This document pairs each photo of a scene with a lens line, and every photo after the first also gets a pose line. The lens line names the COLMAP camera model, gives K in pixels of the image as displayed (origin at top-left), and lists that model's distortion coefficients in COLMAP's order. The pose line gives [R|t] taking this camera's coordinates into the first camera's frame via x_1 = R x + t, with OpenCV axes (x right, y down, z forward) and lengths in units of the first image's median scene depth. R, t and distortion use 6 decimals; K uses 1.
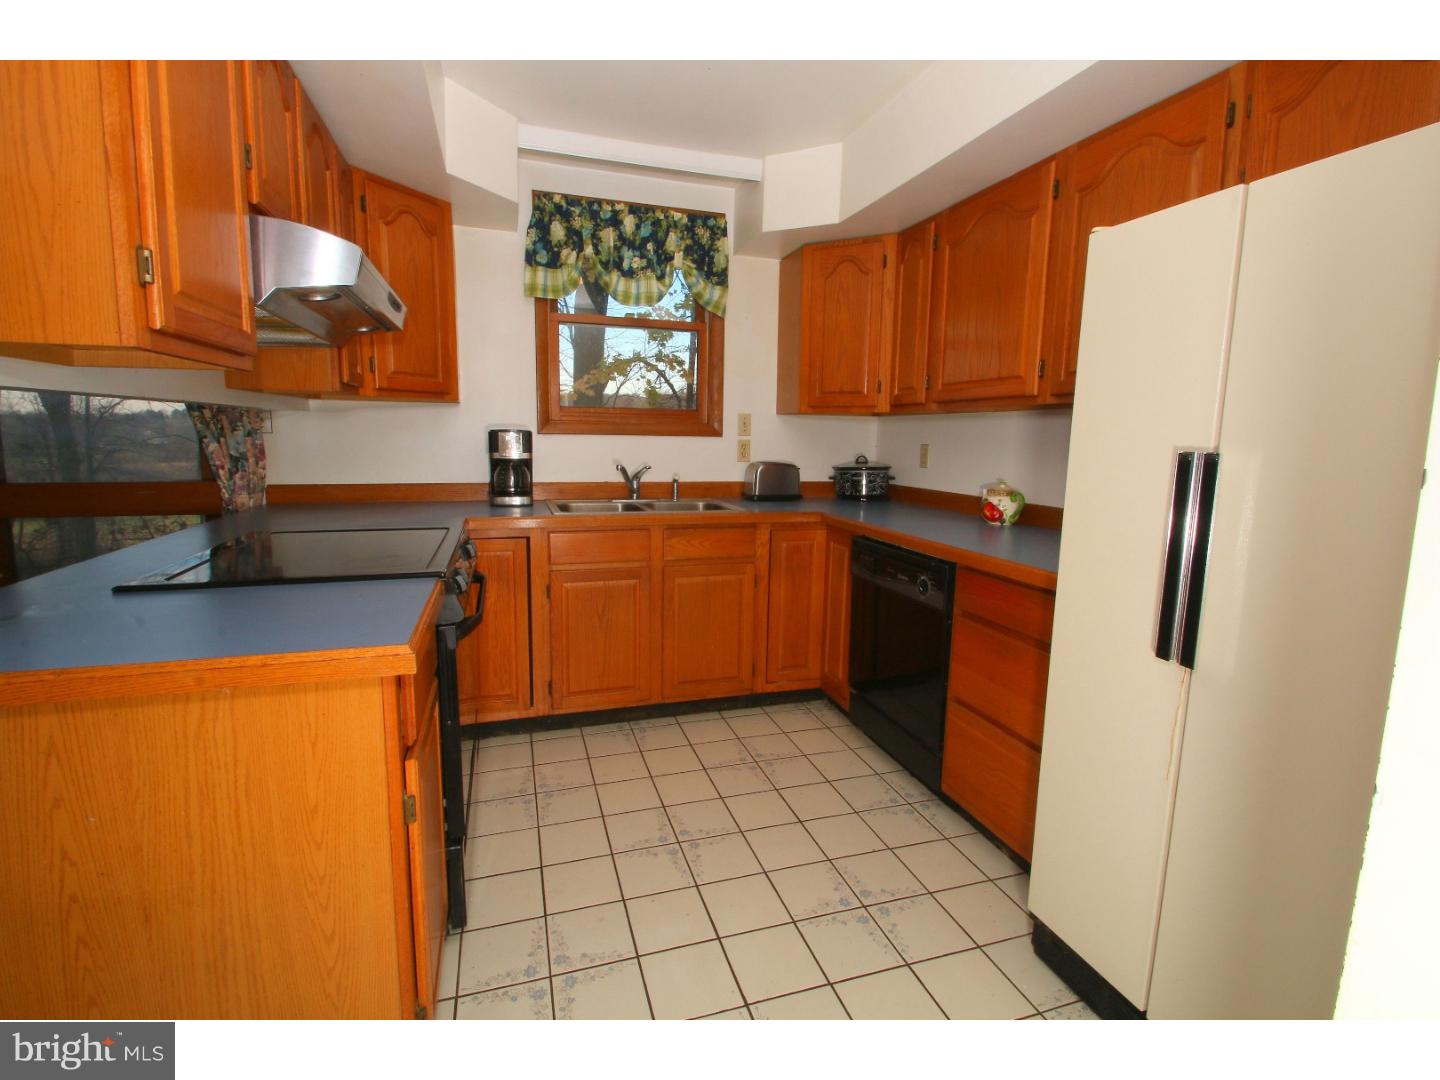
lens RADIAL K [[663.9, 0, 715.3], [0, 663.9, 524.2], [0, 0, 1]] dist [0.001278, -0.012520]
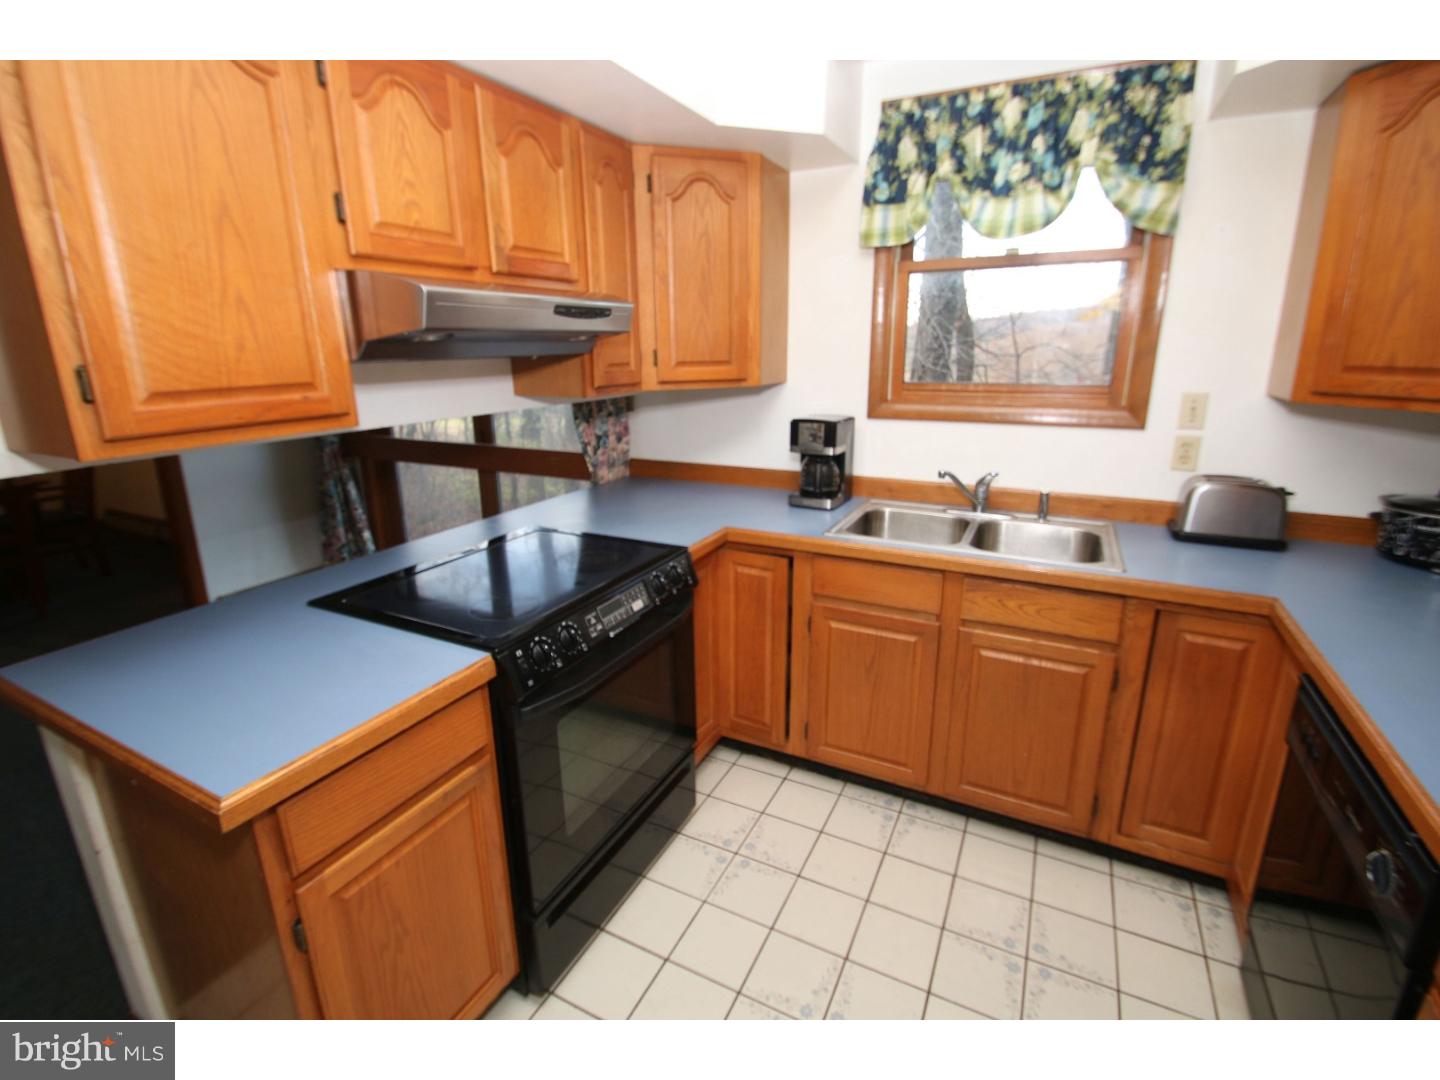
lens RADIAL K [[663.9, 0, 715.3], [0, 663.9, 524.2], [0, 0, 1]] dist [0.001278, -0.012520]
pose [[0.704655, 0.161757, -0.690866, 0.191795], [-0.072136, 0.984954, 0.157039, -0.124725], [0.705873, -0.060822, 0.705722, 0.286076]]
